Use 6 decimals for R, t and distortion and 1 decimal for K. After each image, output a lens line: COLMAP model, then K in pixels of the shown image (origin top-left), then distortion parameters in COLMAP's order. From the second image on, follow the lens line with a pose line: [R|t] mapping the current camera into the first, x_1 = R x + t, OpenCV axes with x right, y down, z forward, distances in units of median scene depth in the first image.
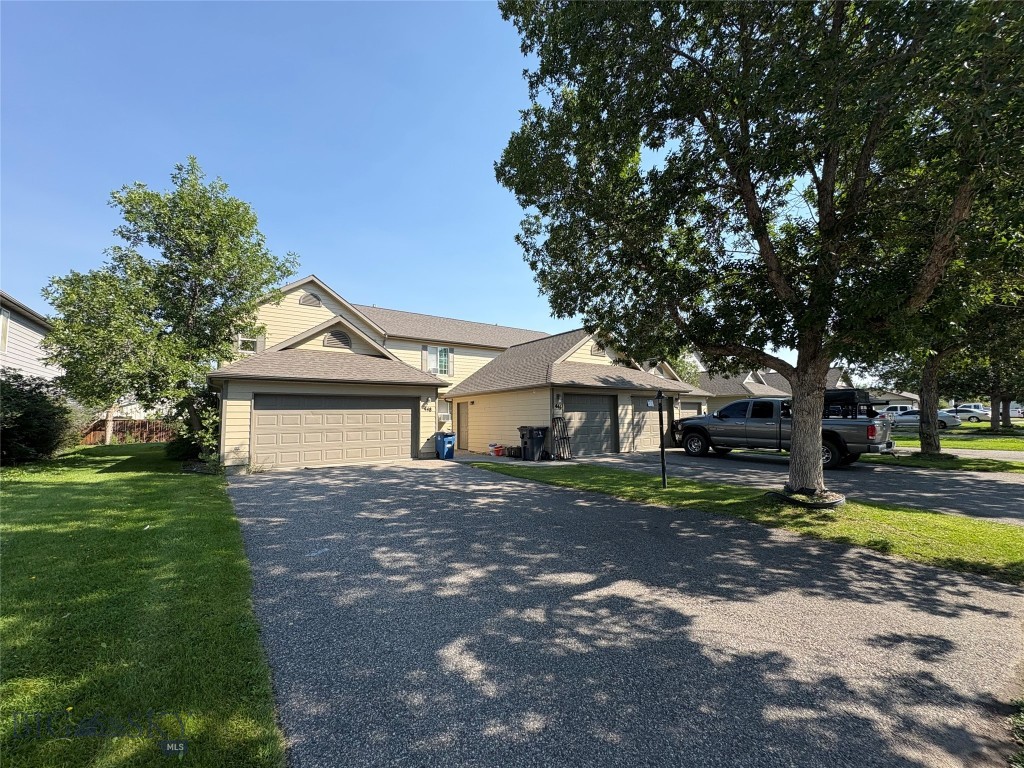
lens RADIAL K [[407.0, 0, 510.9], [0, 407.0, 384.8], [0, 0, 1]] dist [0.002011, -0.000015]
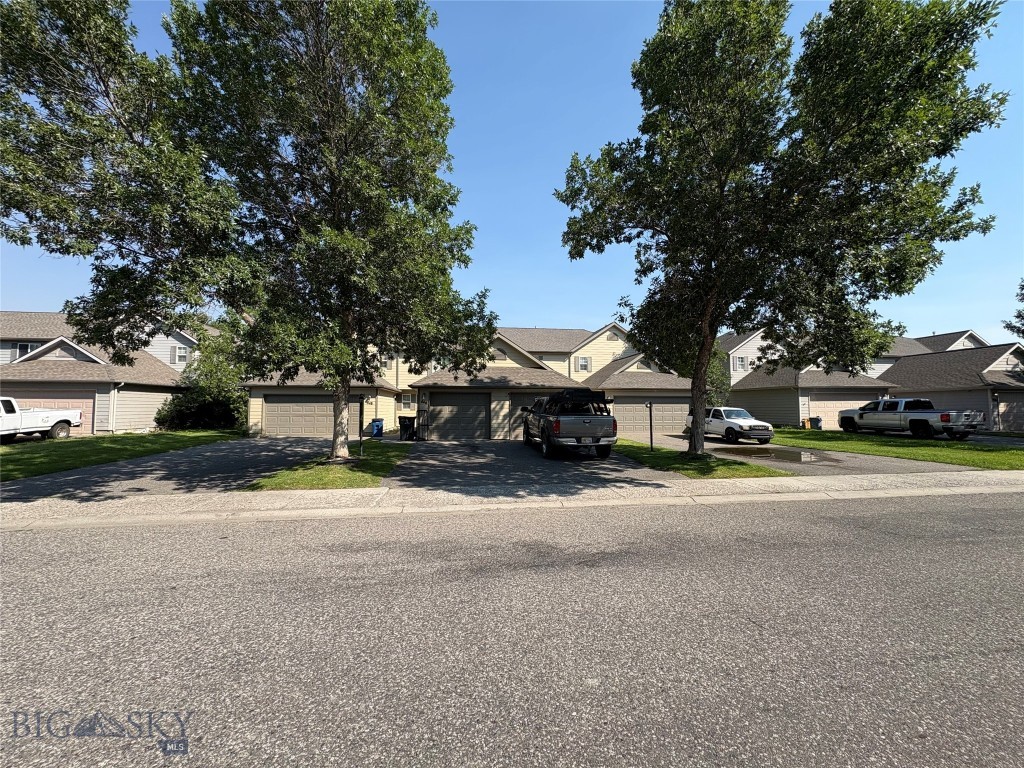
lens RADIAL K [[407.0, 0, 513.9], [0, 407.0, 384.2], [0, 0, 1]] dist [0.002011, -0.000015]
pose [[0.868892, -0.019020, -0.494636, 0.979609], [0.025608, 0.999651, 0.006544, -0.006619], [0.494339, -0.018353, 0.869076, -0.033551]]
